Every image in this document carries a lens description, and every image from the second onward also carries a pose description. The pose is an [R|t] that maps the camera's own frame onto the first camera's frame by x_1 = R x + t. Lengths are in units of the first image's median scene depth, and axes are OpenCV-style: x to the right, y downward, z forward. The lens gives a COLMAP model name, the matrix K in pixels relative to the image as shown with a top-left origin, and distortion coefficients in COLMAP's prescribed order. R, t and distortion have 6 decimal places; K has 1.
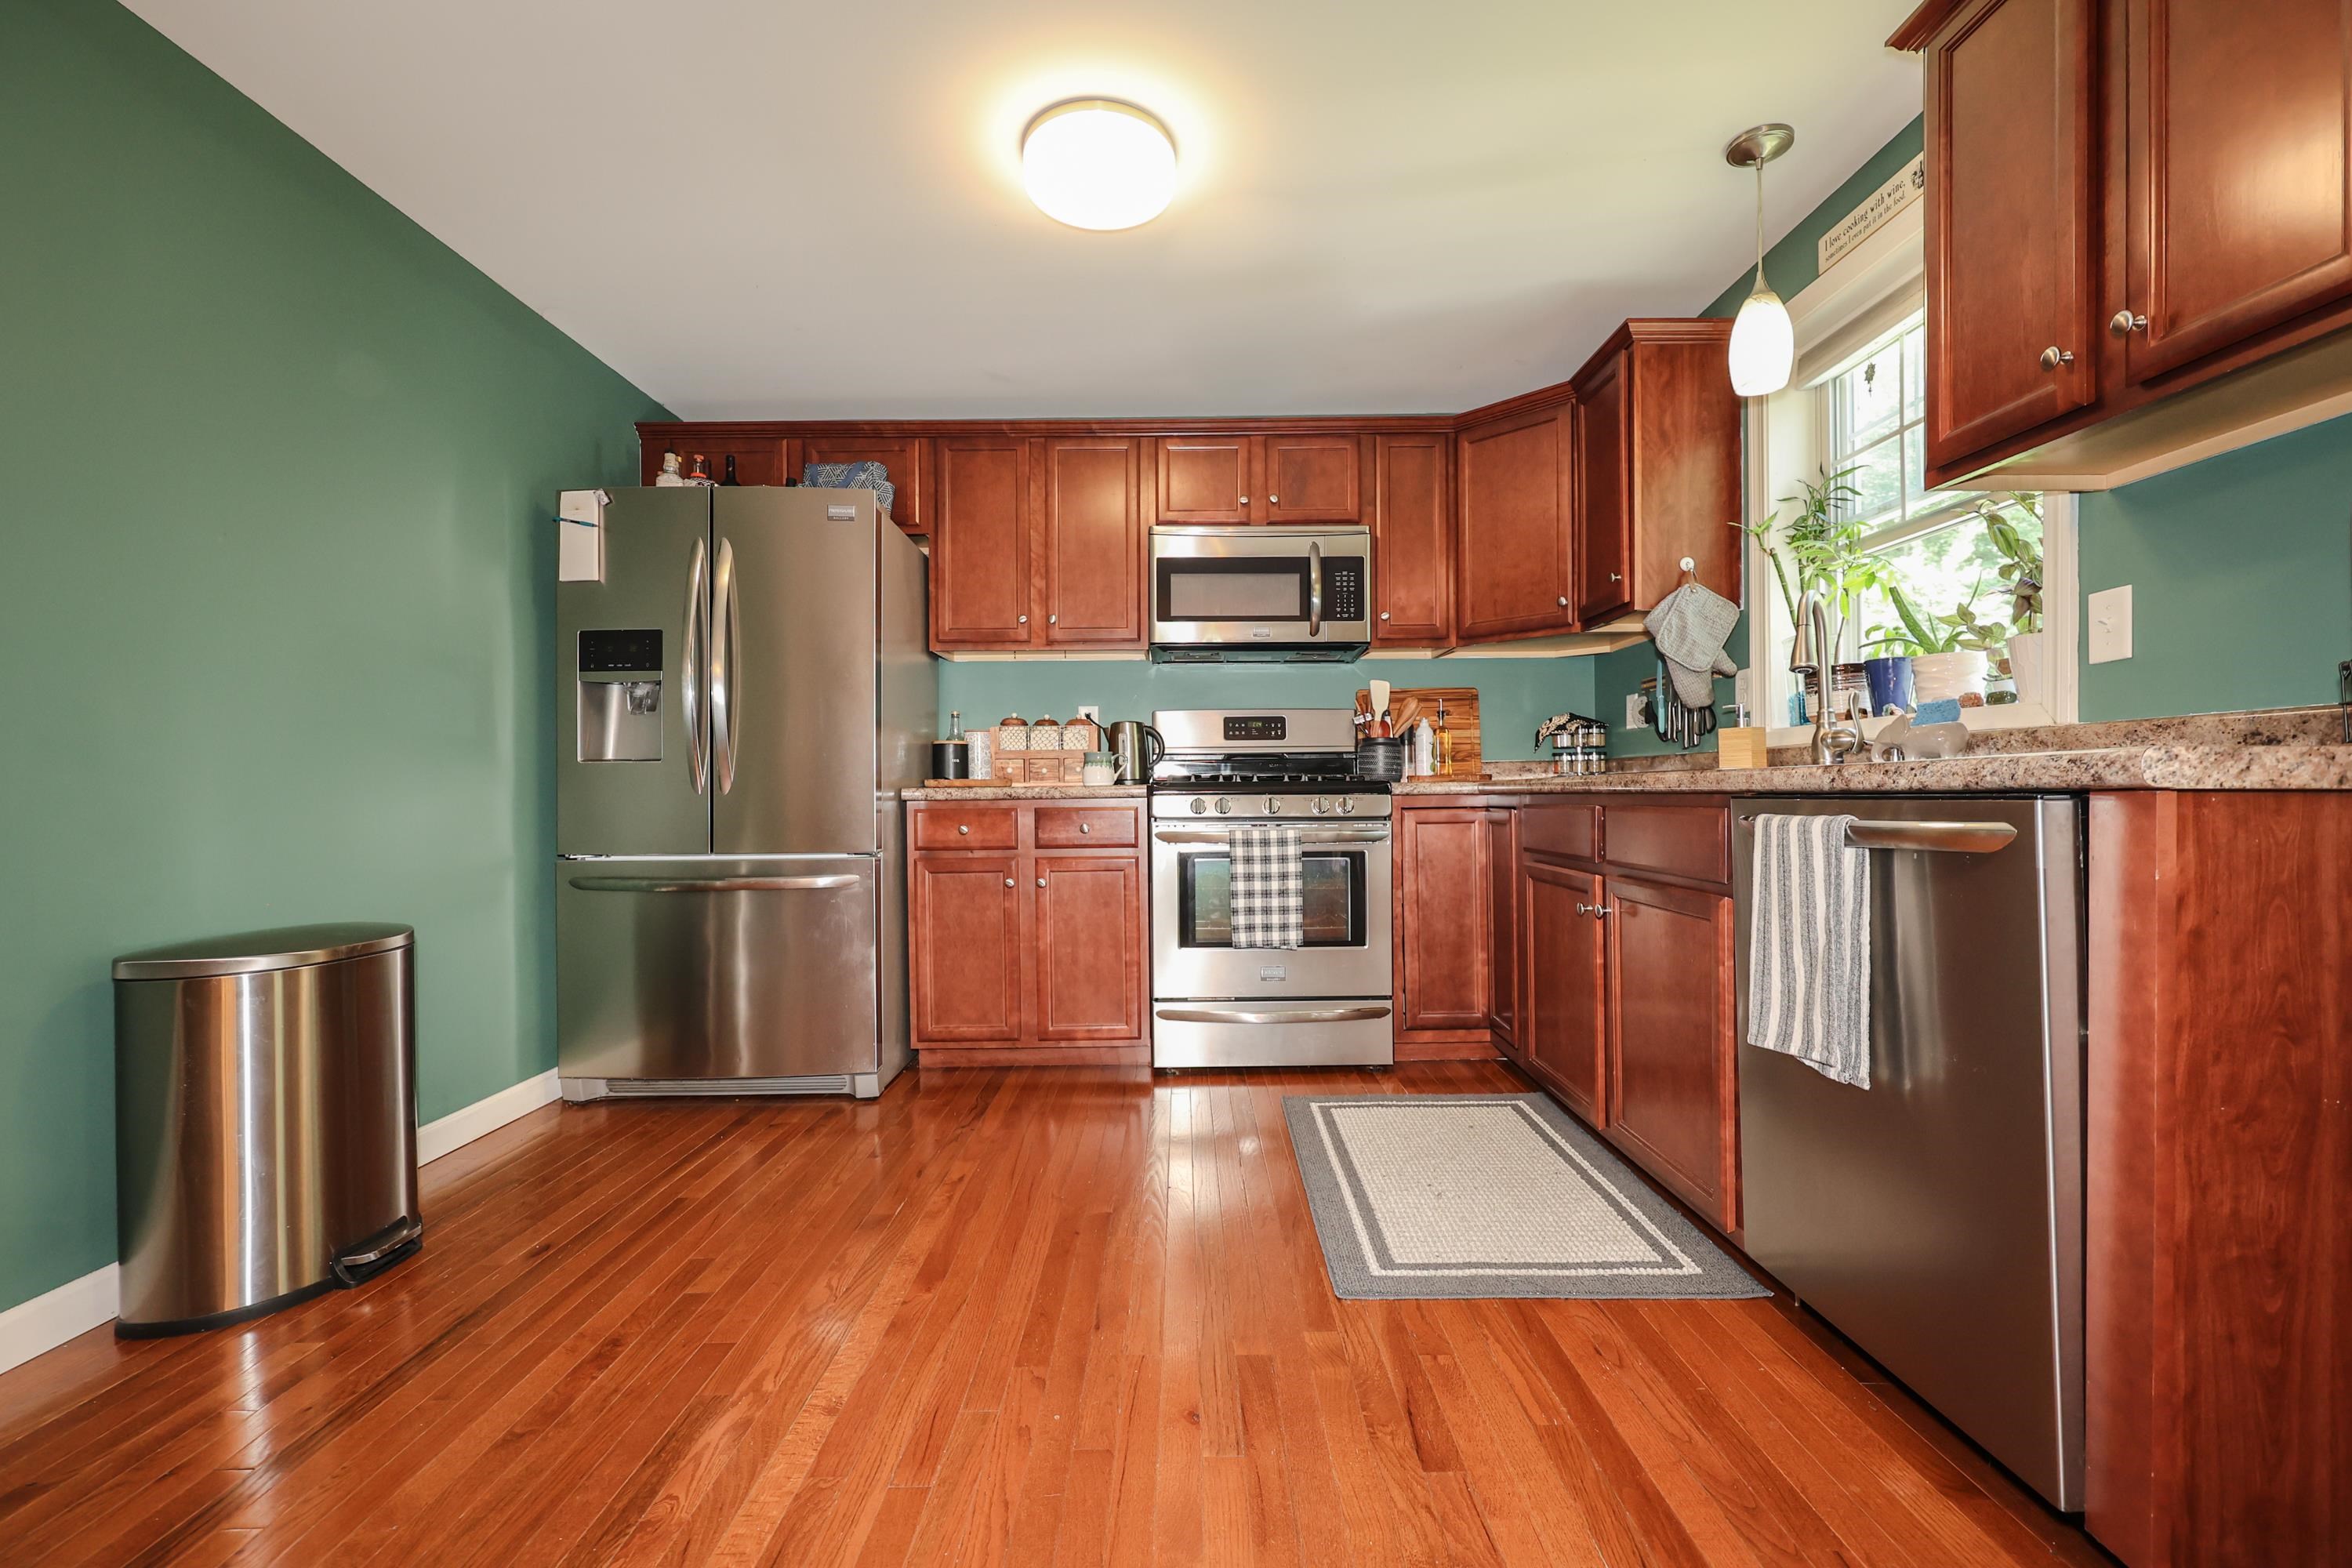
lens RADIAL K [[982.5, 0, 1168.3], [0, 982.5, 783.4], [0, 0, 1]] dist [-0.000366, 0.000318]
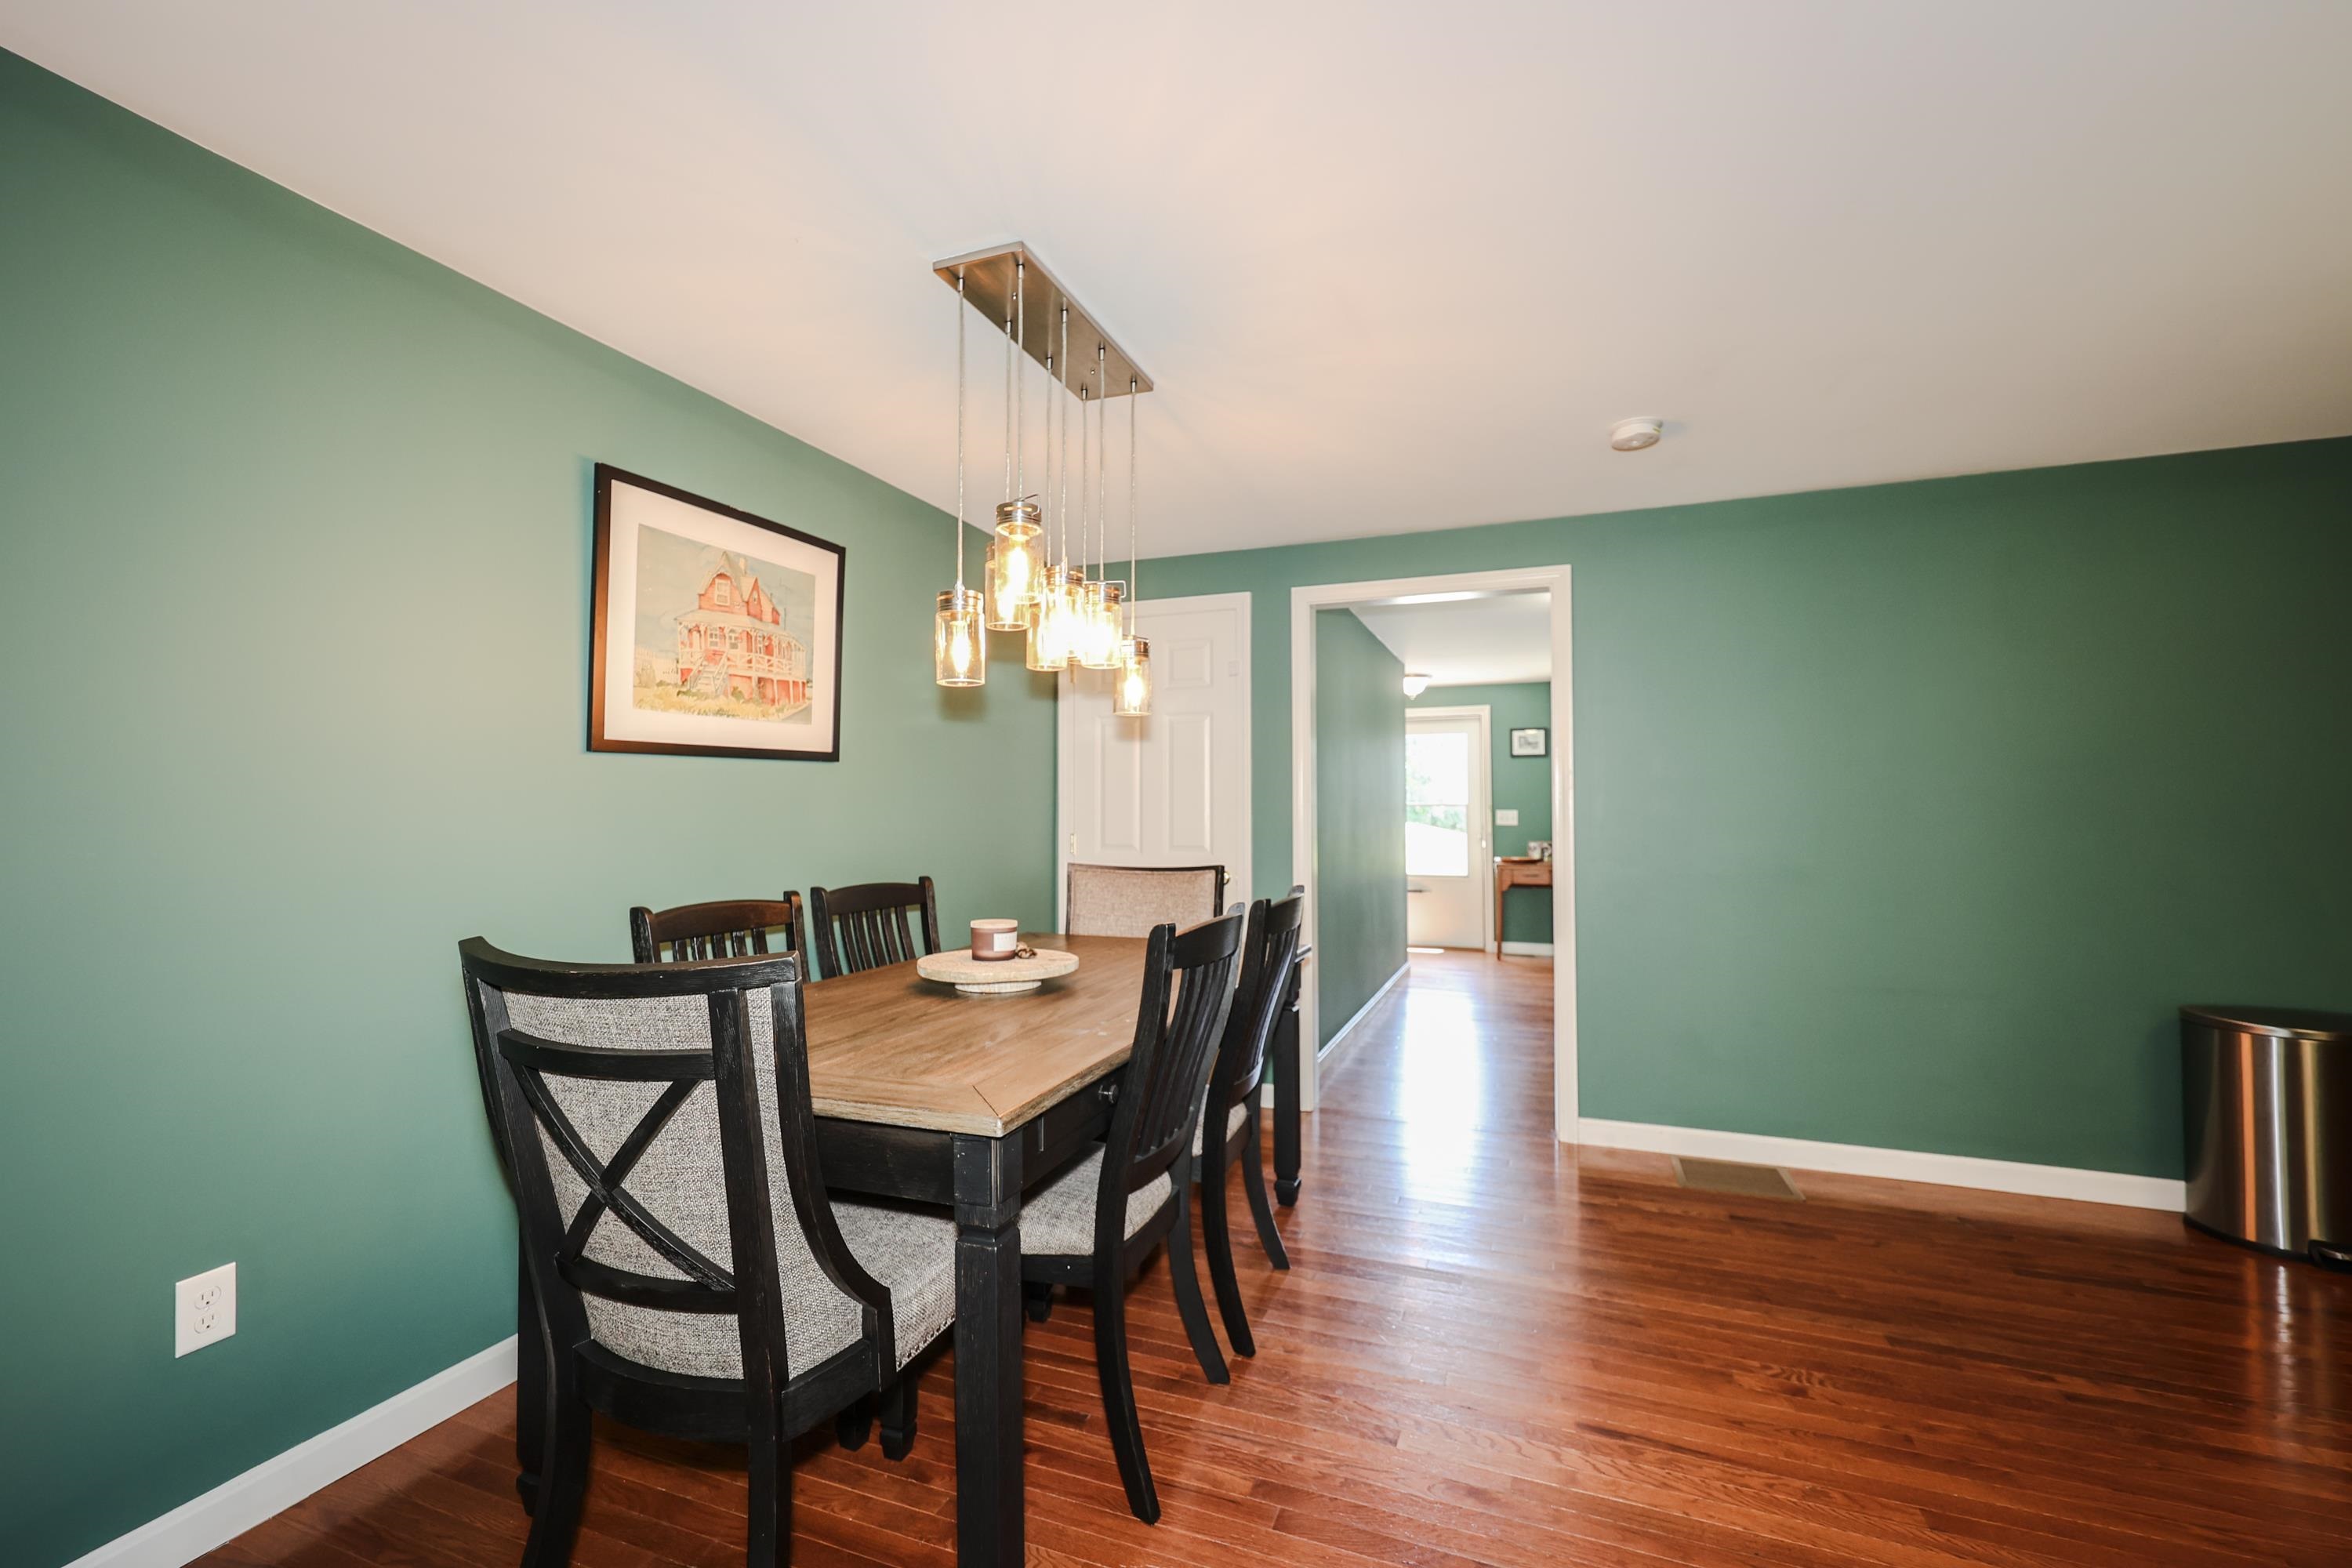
lens RADIAL K [[982.5, 0, 1177.2], [0, 982.5, 790.3], [0, 0, 1]] dist [-0.000366, 0.000318]
pose [[-0.355261, -0.011253, -0.934699, 0.929419], [0.009801, 0.999828, -0.015762, -0.151776], [0.934716, -0.014761, -0.355090, -0.038034]]
